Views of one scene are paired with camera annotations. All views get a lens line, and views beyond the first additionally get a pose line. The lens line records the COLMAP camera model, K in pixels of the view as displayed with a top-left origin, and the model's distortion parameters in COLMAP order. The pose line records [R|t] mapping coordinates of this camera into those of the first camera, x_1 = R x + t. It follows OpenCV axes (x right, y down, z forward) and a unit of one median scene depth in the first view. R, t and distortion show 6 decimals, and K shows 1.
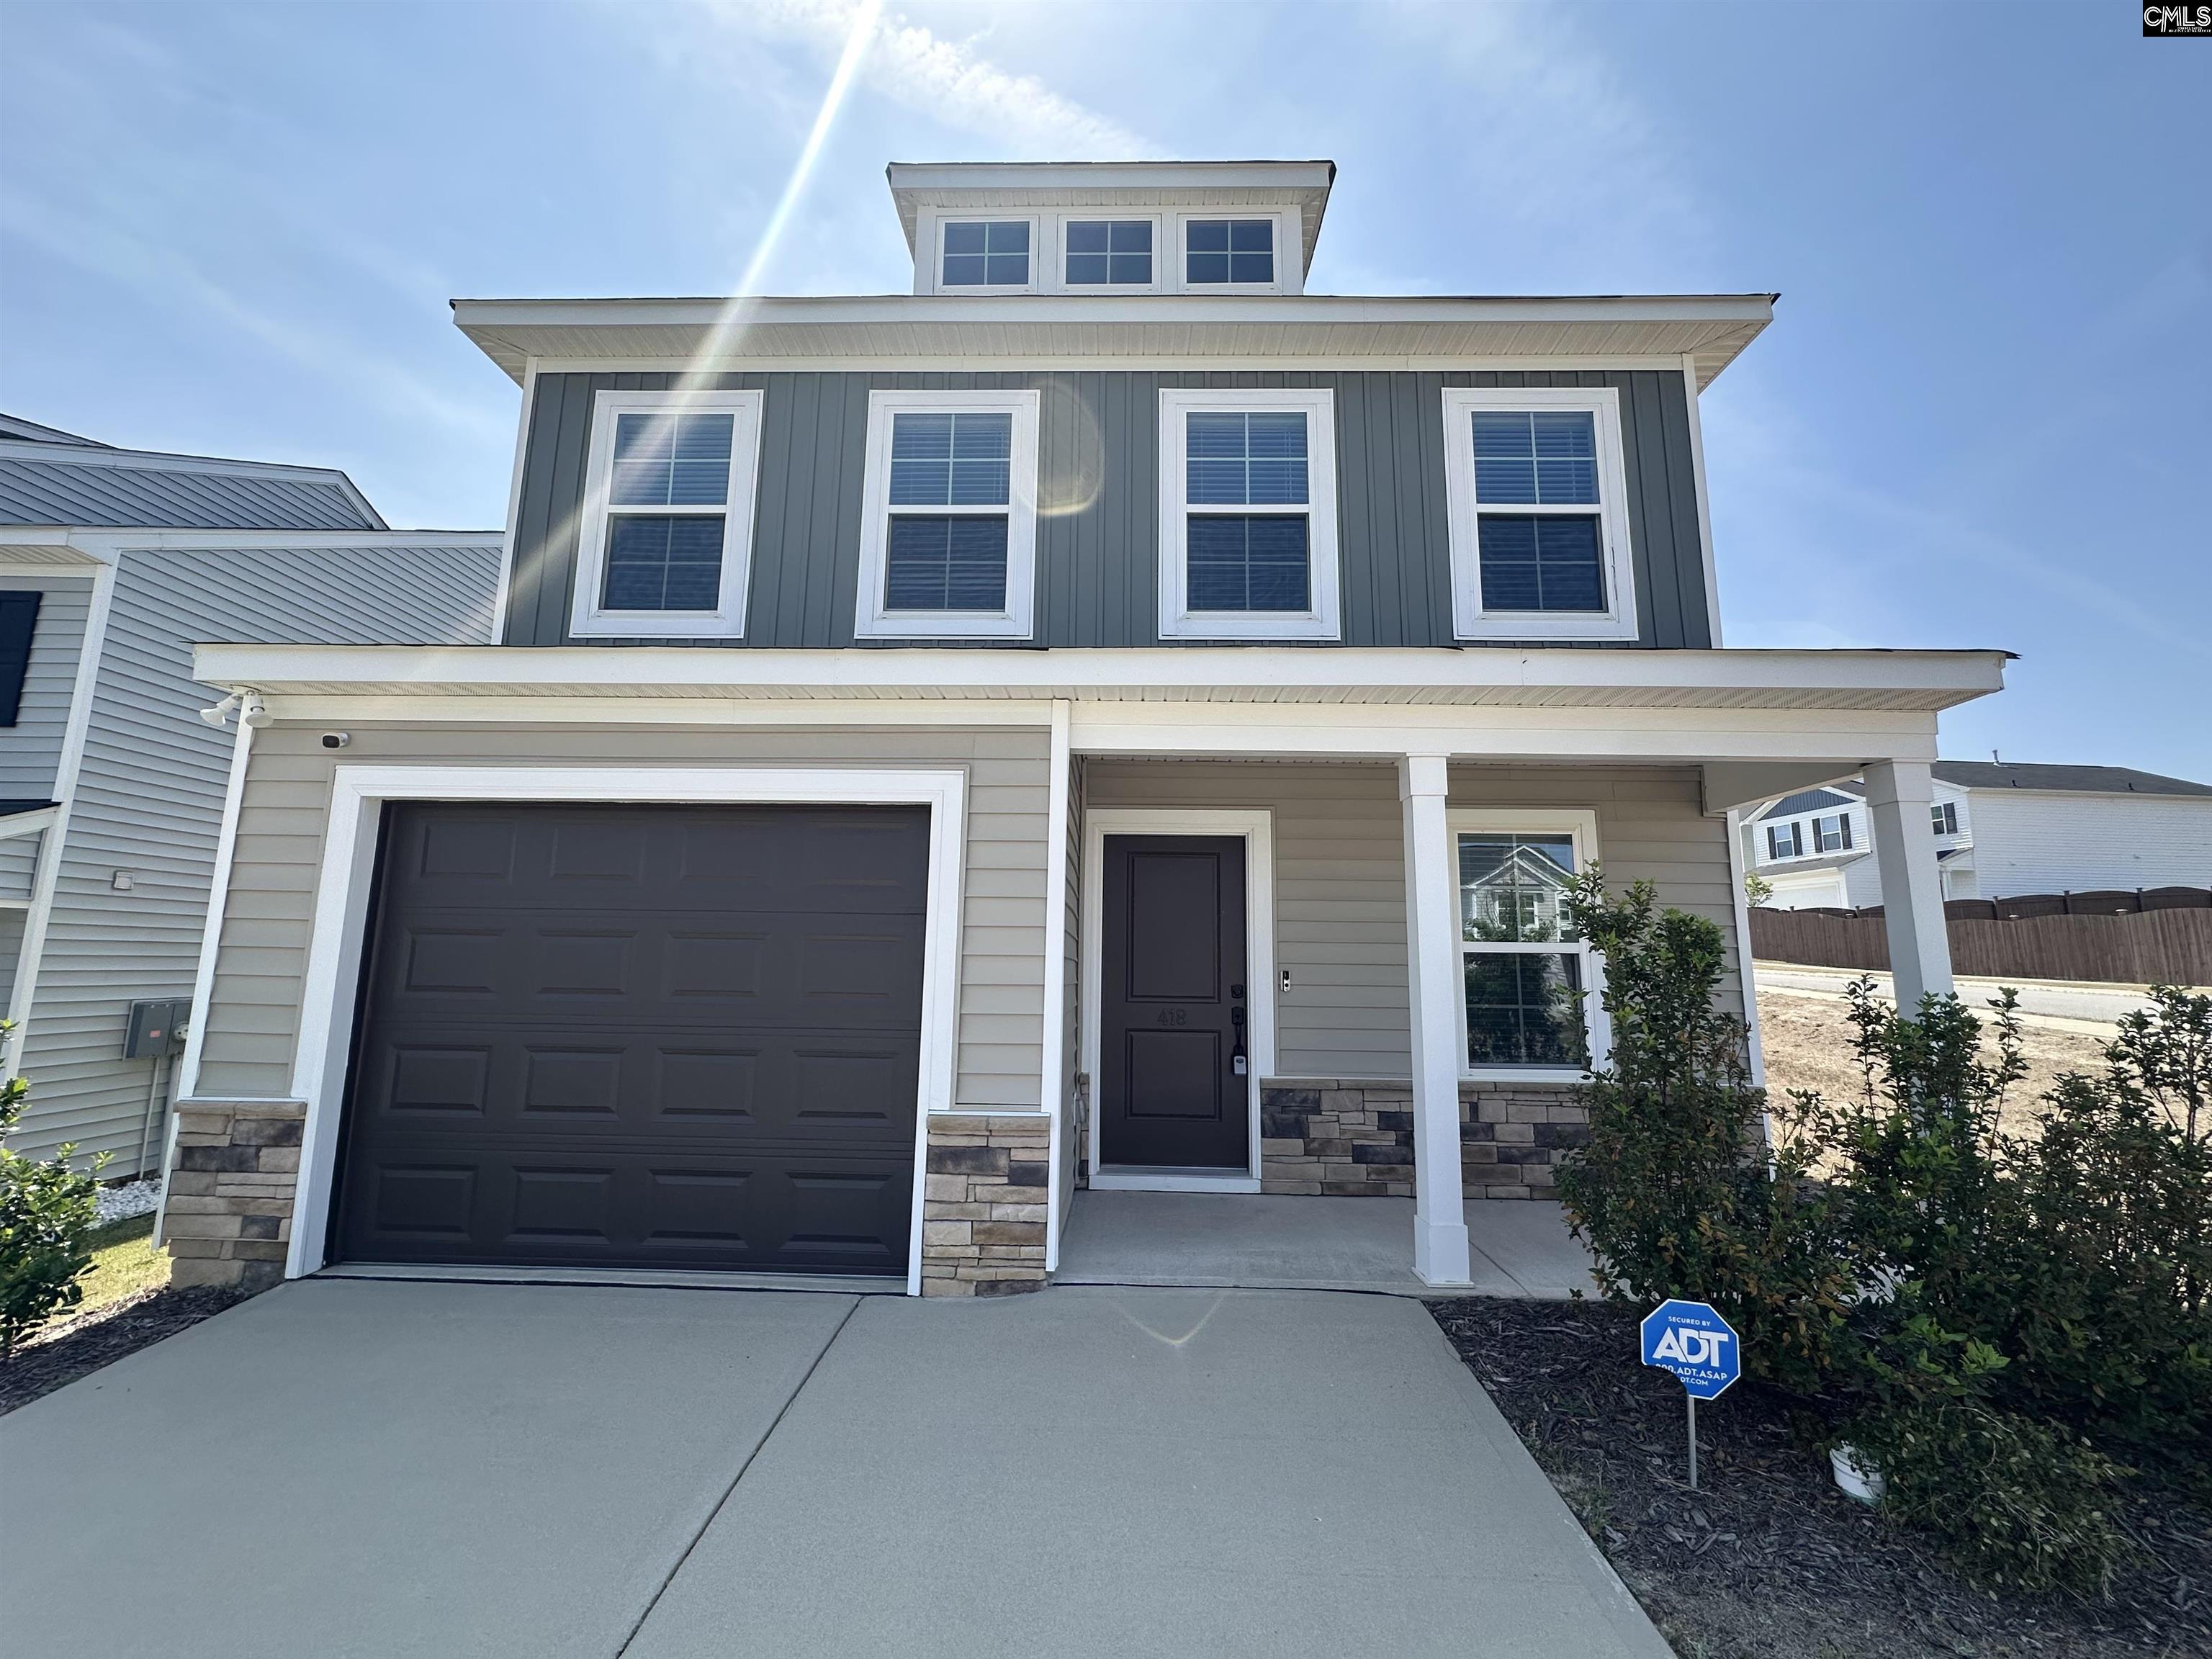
lens RADIAL K [[881.8, 0, 1102.6], [0, 881.8, 829.9], [0, 0, 1]] dist [-0.003044, 0.000436]
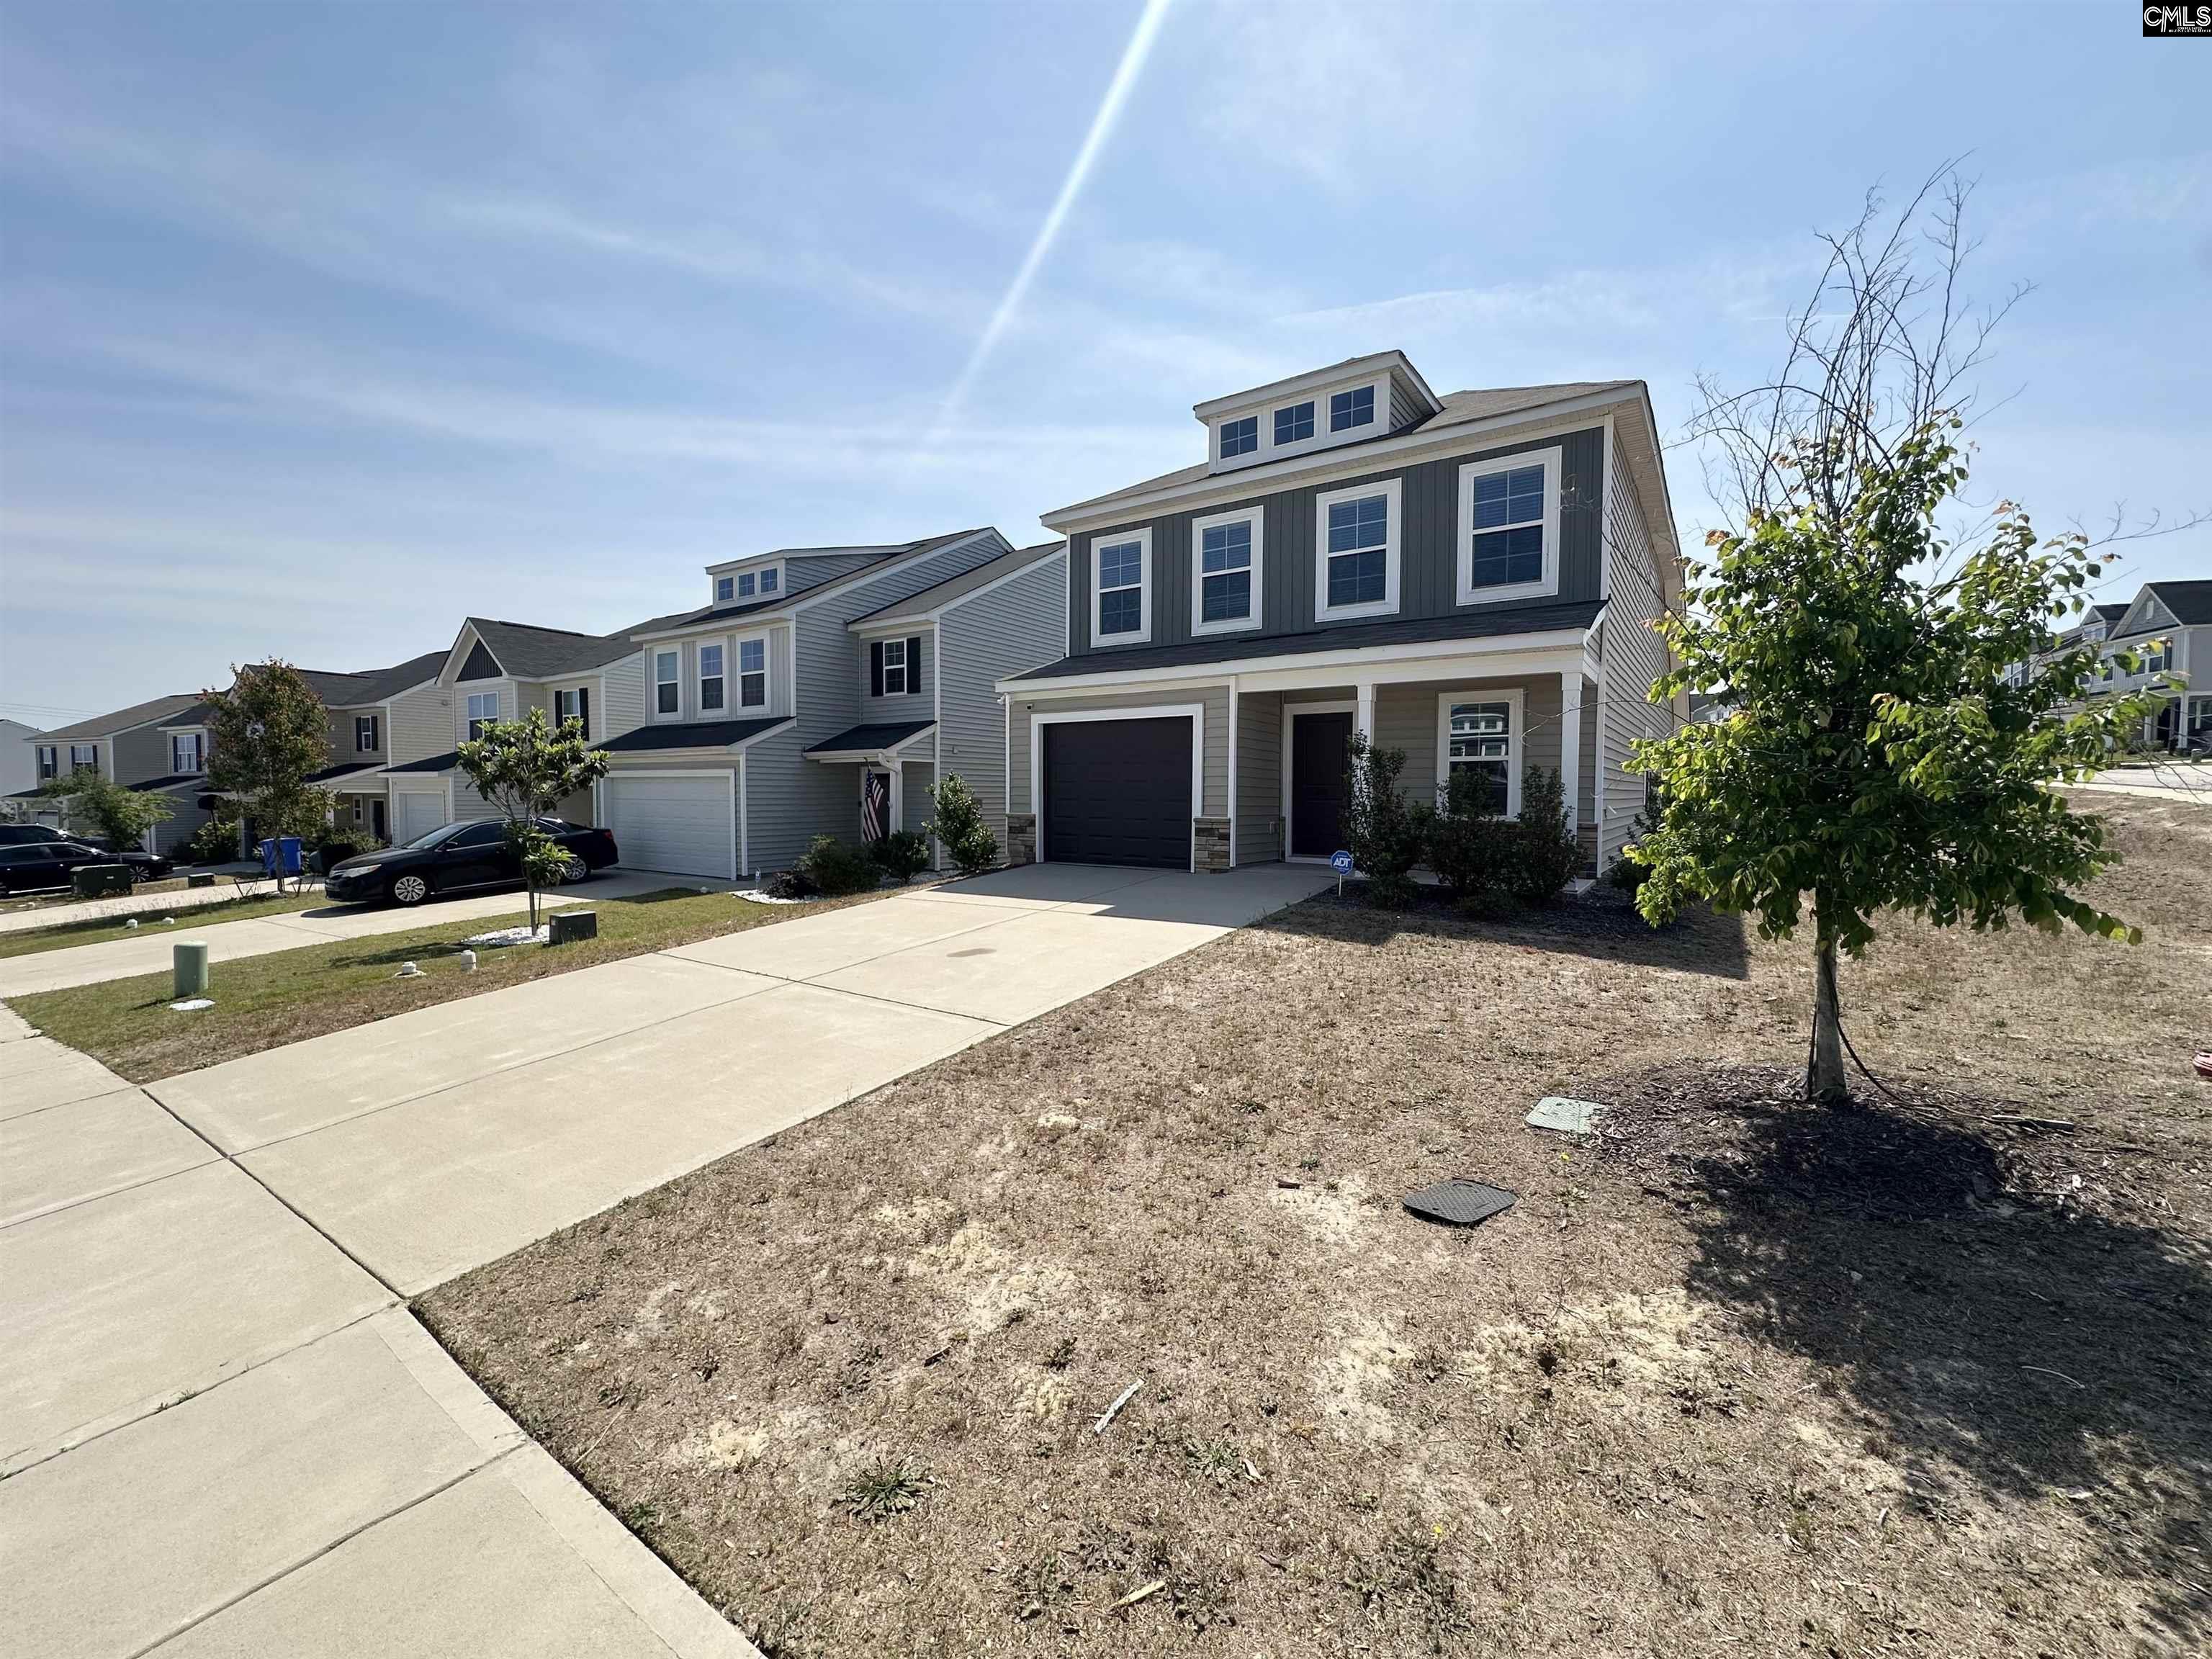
lens RADIAL K [[881.8, 0, 1103.0], [0, 881.8, 834.9], [0, 0, 1]] dist [-0.003044, 0.000436]
pose [[0.831012, 0.016116, -0.556021, 0.902915], [0.090273, 0.982422, 0.163394, -0.111316], [0.548880, -0.185976, 0.814950, -1.231039]]
